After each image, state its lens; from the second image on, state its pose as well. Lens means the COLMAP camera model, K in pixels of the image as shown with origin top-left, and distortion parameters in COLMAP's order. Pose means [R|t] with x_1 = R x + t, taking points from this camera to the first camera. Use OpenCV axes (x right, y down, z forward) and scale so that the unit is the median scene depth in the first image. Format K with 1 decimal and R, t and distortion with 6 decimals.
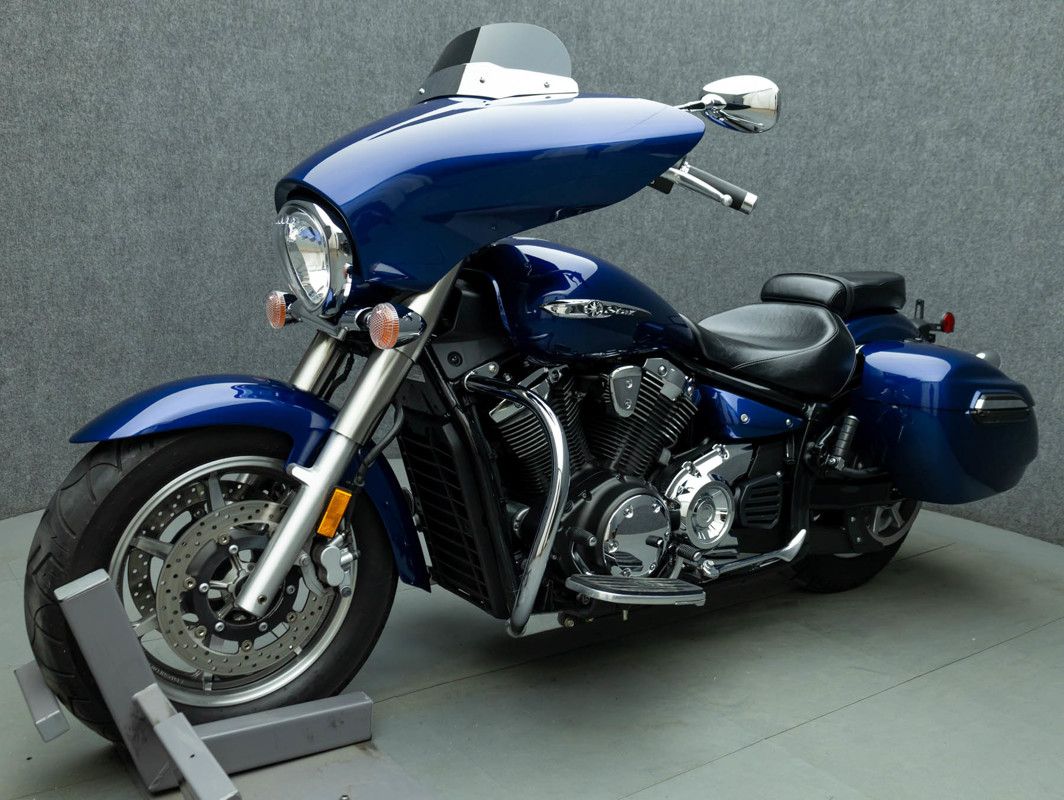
lens RADIAL K [[1042.5, 0, 554.8], [0, 1042.5, 398.8], [0, 0, 1]] dist [-0.008185, 0.005353]
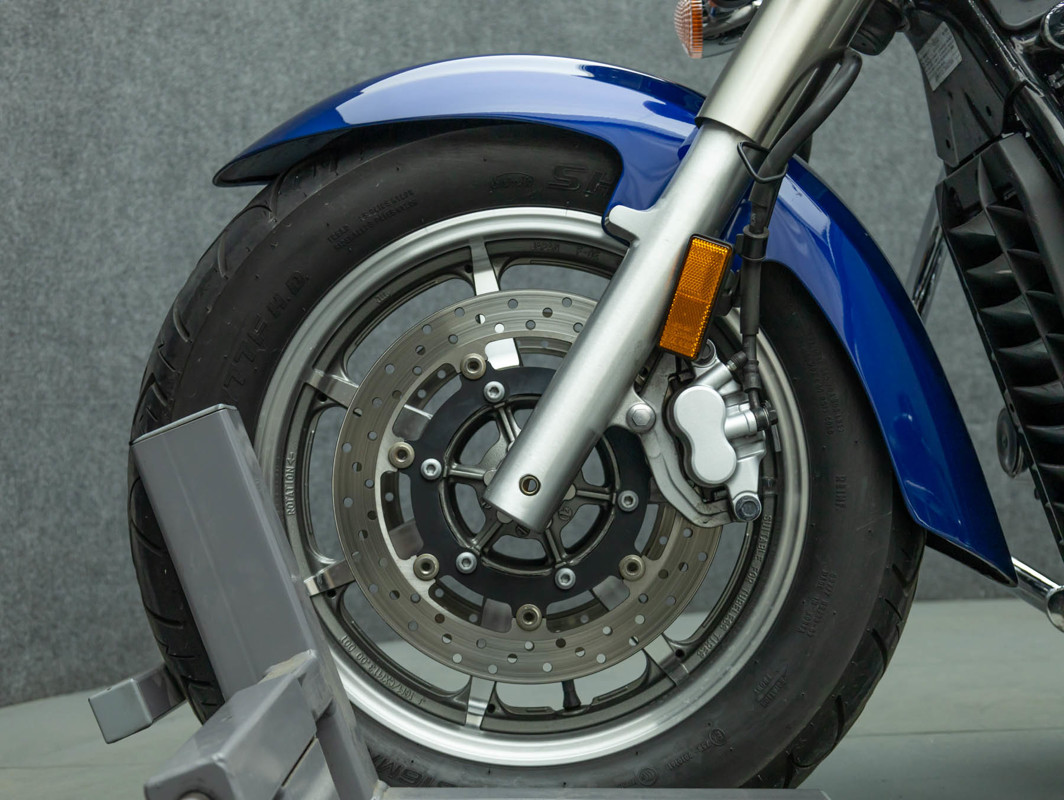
lens RADIAL K [[1560.0, 0, 530.3], [0, 1560.0, 418.7], [0, 0, 1]] dist [0.011860, 0.048616]
pose [[0.986968, -0.084138, 0.137168, -0.247813], [0.108264, 0.977839, -0.179190, 0.101121], [-0.119051, 0.191705, 0.974205, 0.330279]]
